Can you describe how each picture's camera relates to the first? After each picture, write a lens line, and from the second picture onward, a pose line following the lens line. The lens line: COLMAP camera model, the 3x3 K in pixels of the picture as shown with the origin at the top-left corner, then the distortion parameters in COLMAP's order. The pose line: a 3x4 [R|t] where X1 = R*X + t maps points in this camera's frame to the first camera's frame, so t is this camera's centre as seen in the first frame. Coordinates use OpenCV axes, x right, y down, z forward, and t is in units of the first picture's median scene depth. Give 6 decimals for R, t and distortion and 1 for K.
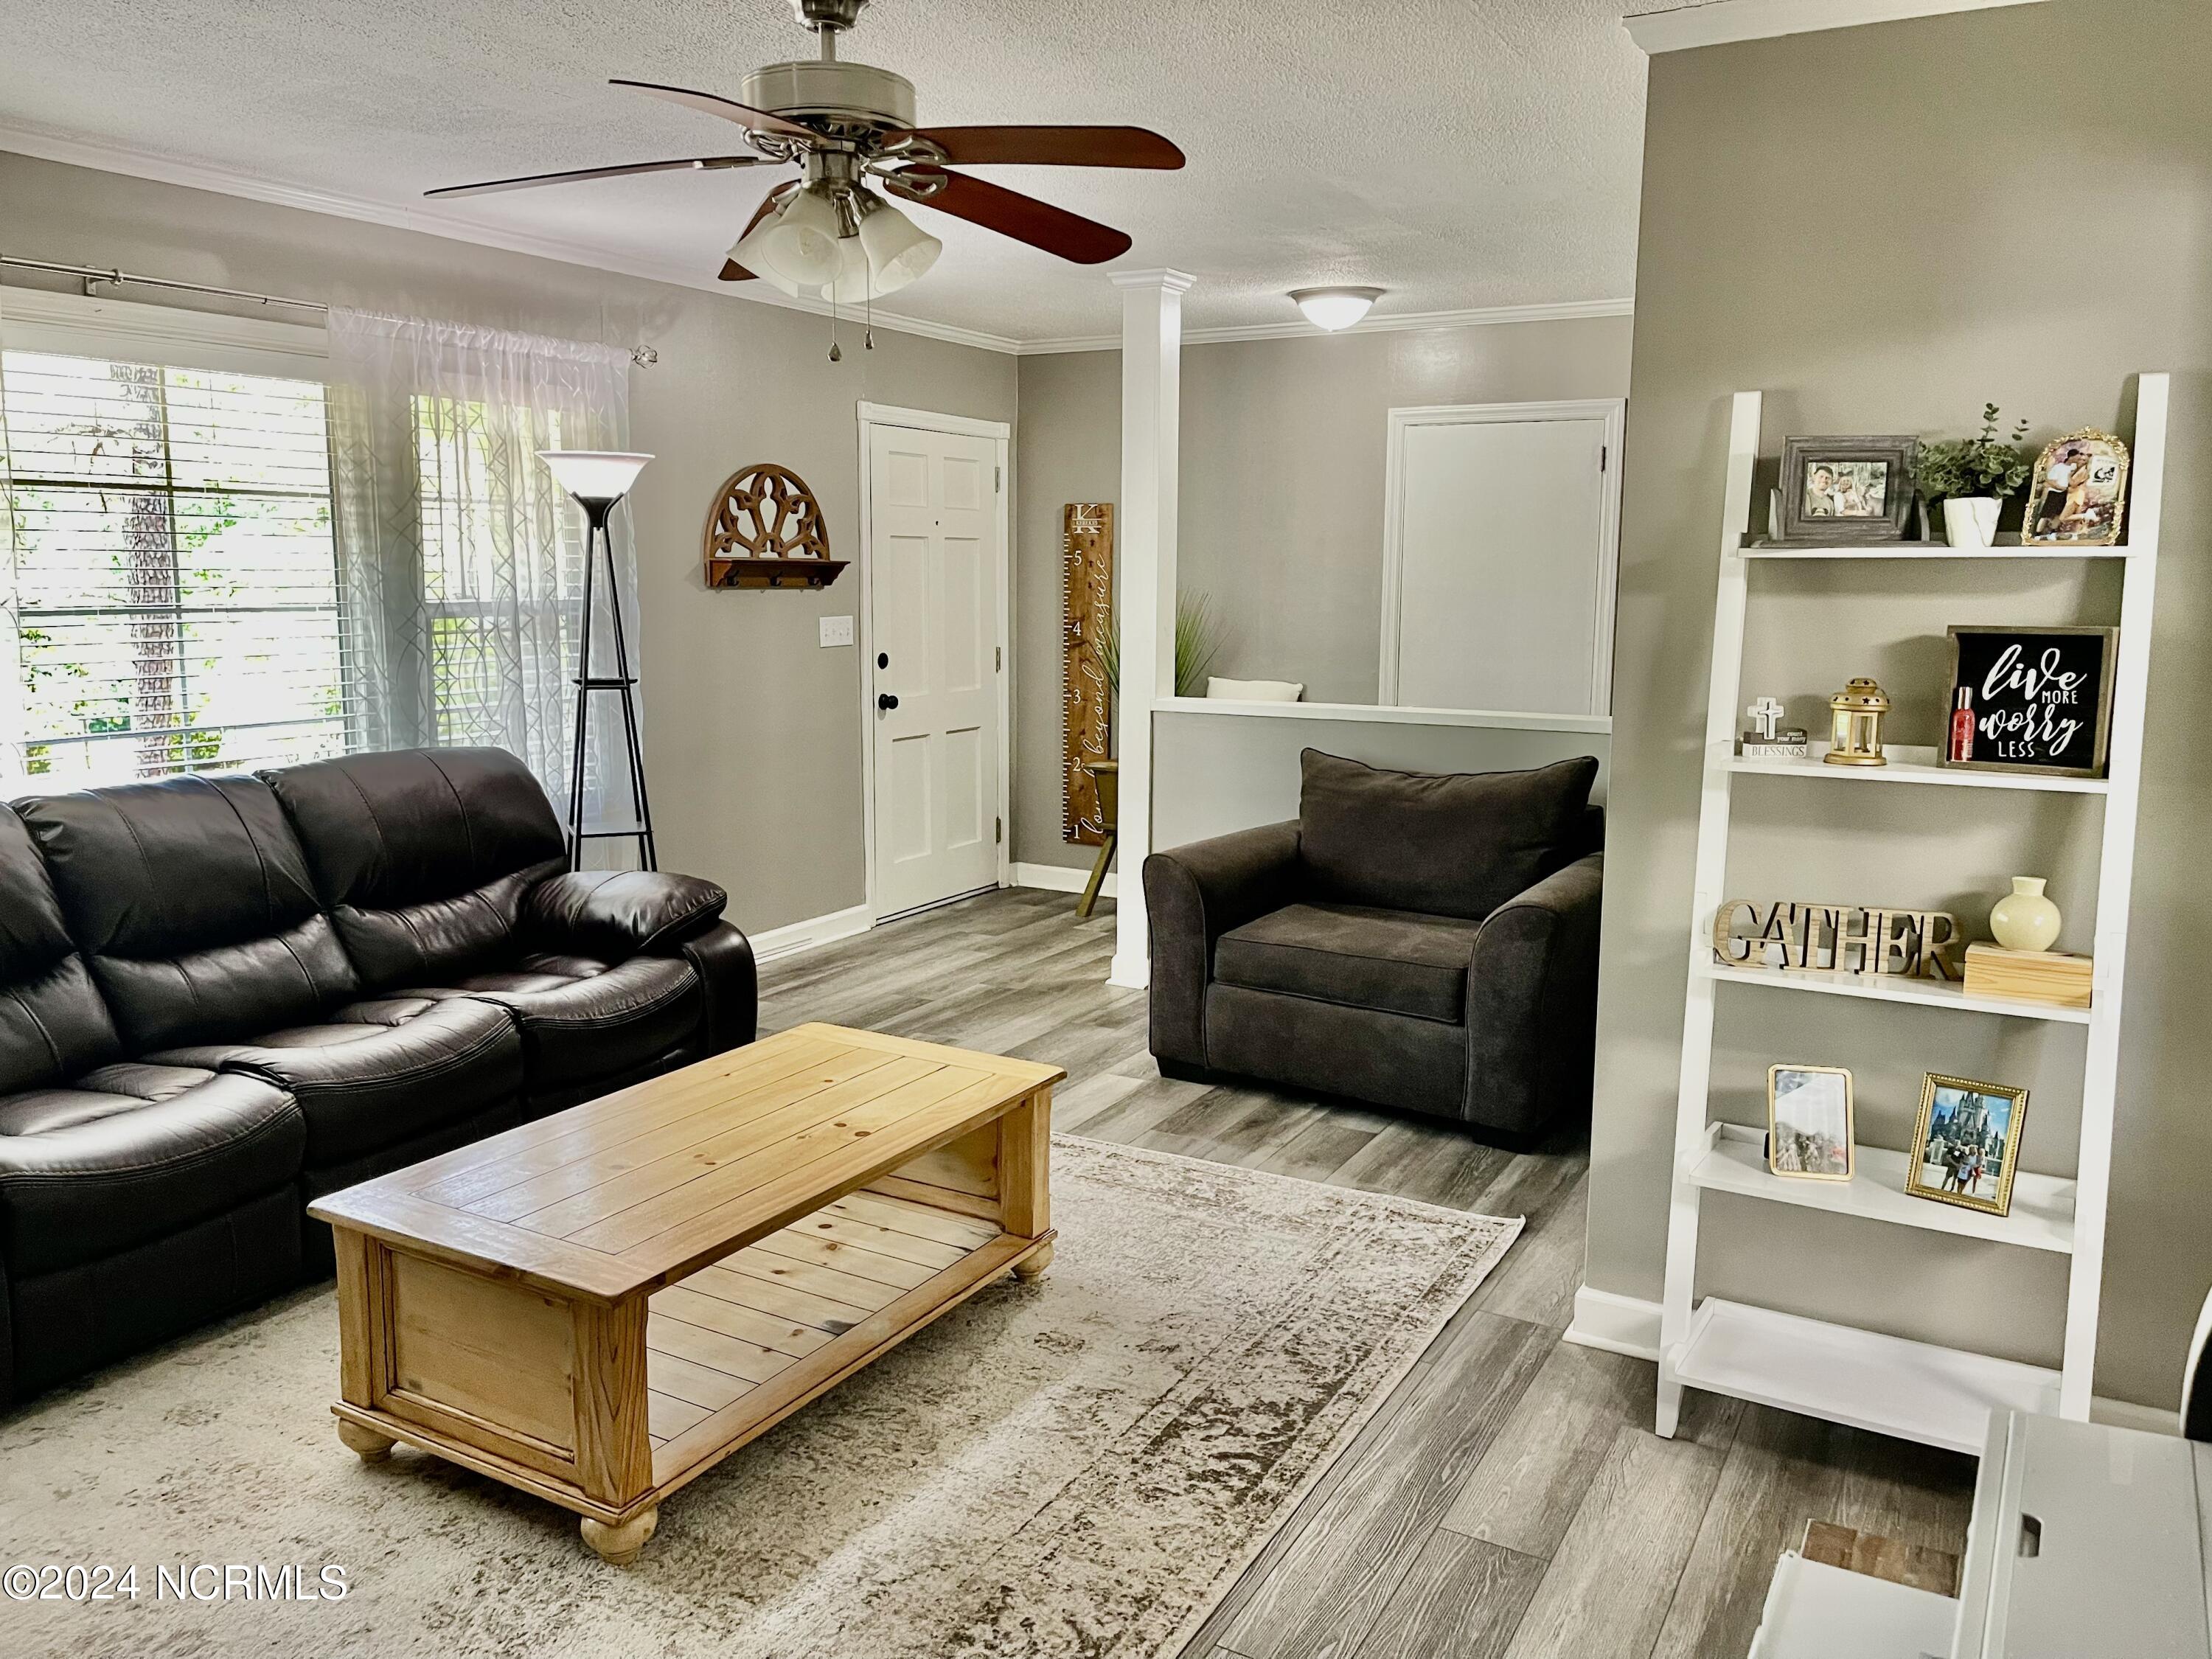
lens RADIAL K [[1670.7, 0, 1101.5], [0, 1670.7, 809.7], [0, 0, 1]] dist [0.073854, -0.090429]
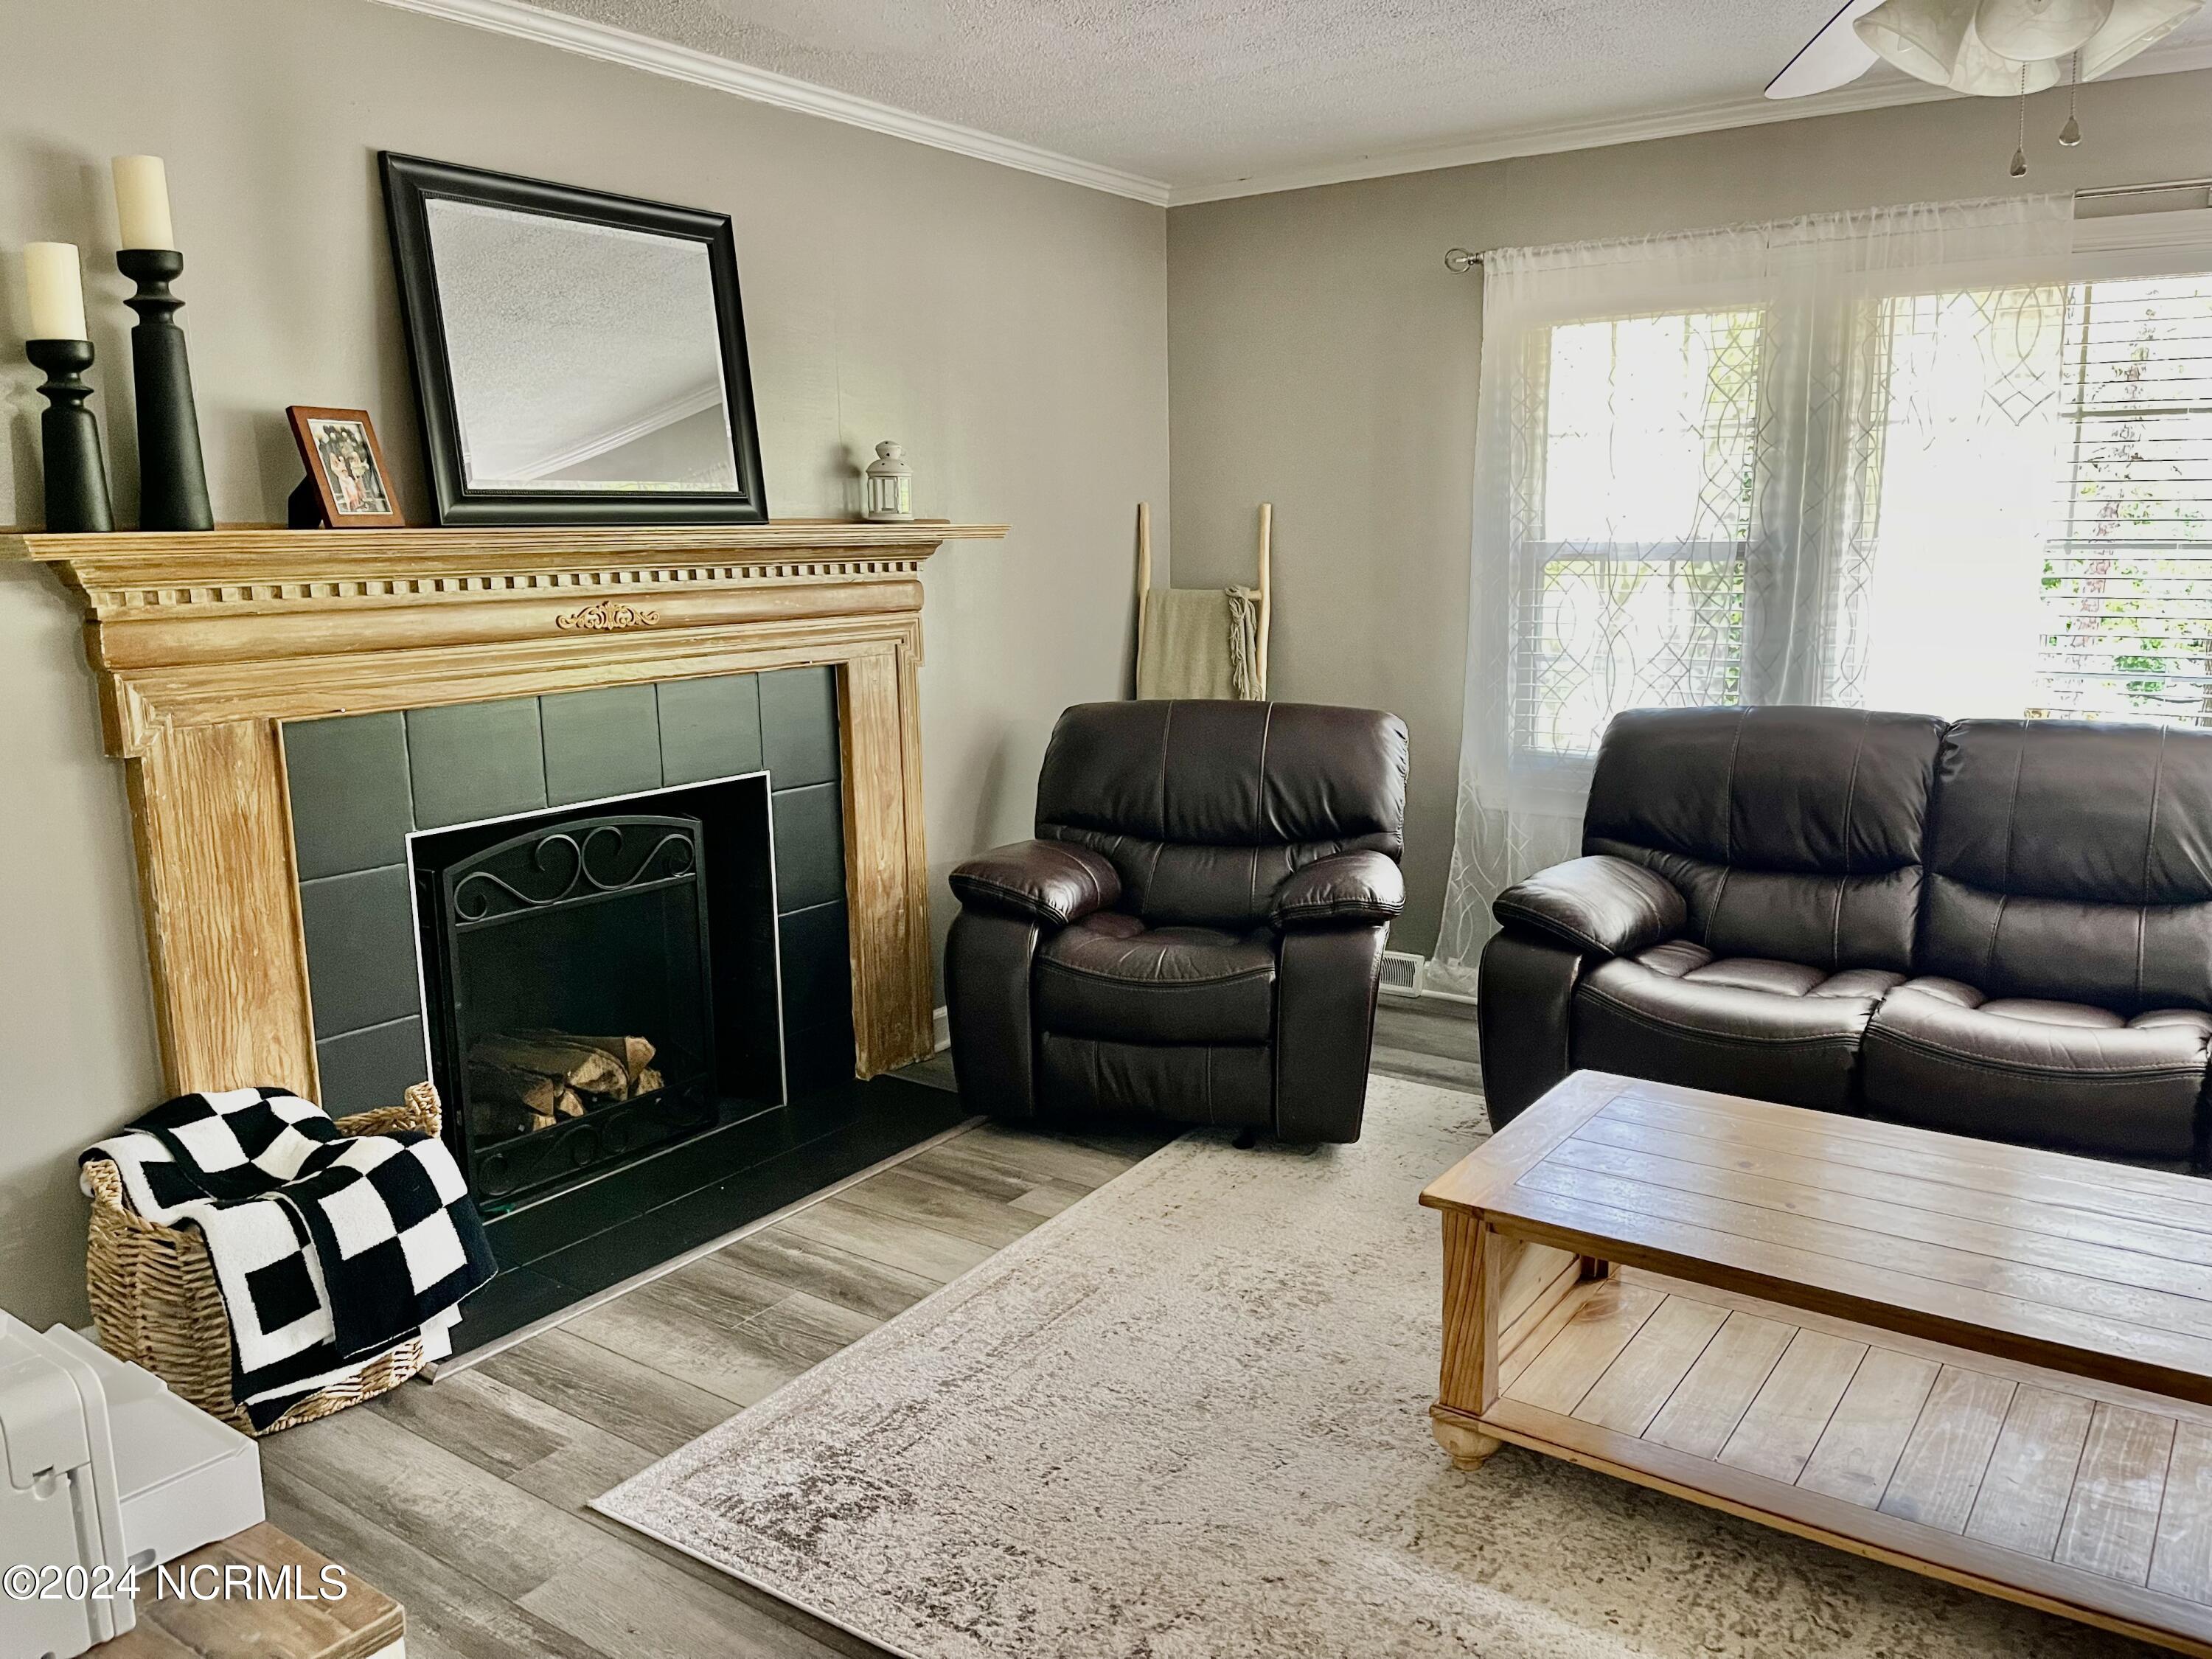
lens RADIAL K [[1670.7, 0, 1103.6], [0, 1670.7, 831.5], [0, 0, 1]] dist [0.073854, -0.090429]
pose [[-0.092628, 0.173587, -0.980453, 0.499810], [-0.128884, 0.974312, 0.184676, -0.069635], [0.987324, 0.143471, -0.067876, 0.587235]]
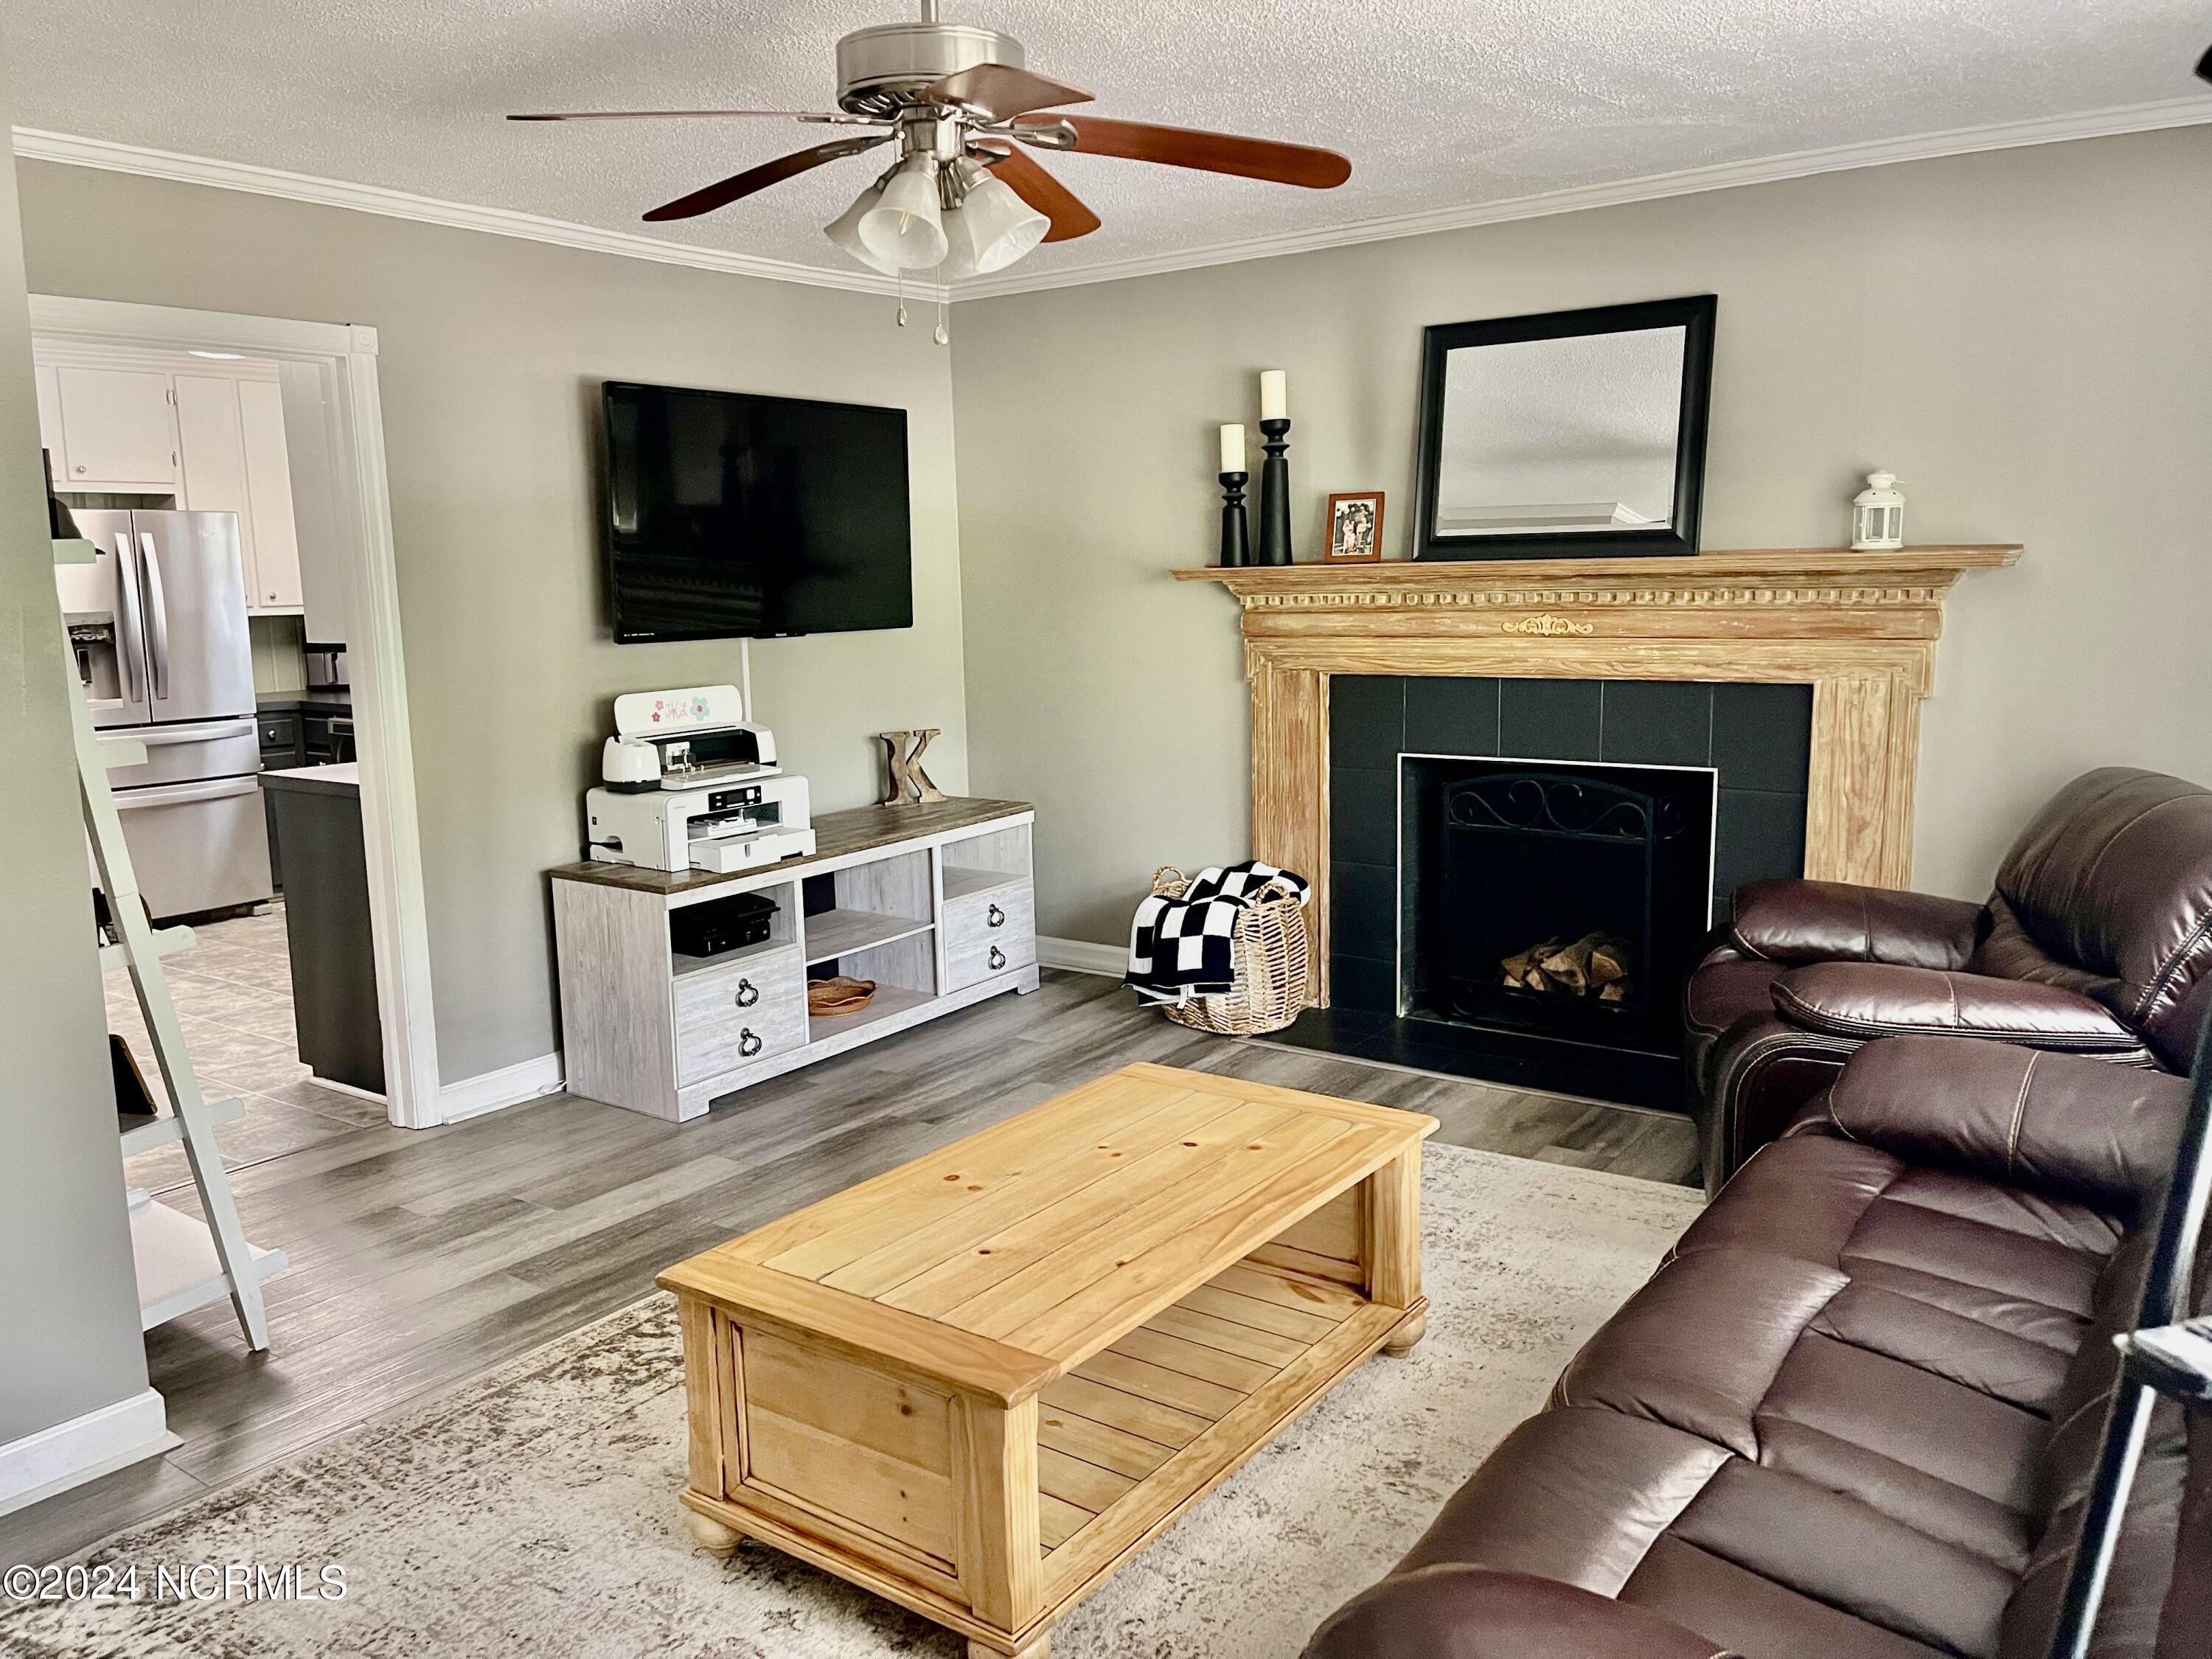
lens RADIAL K [[1670.7, 0, 1103.7], [0, 1670.7, 827.6], [0, 0, 1]] dist [0.073854, -0.090429]
pose [[-0.994417, -0.002138, 0.105504, -0.286891], [0.029519, 0.954245, 0.297565, -0.233827], [-0.101313, 0.299018, -0.948854, 1.609256]]
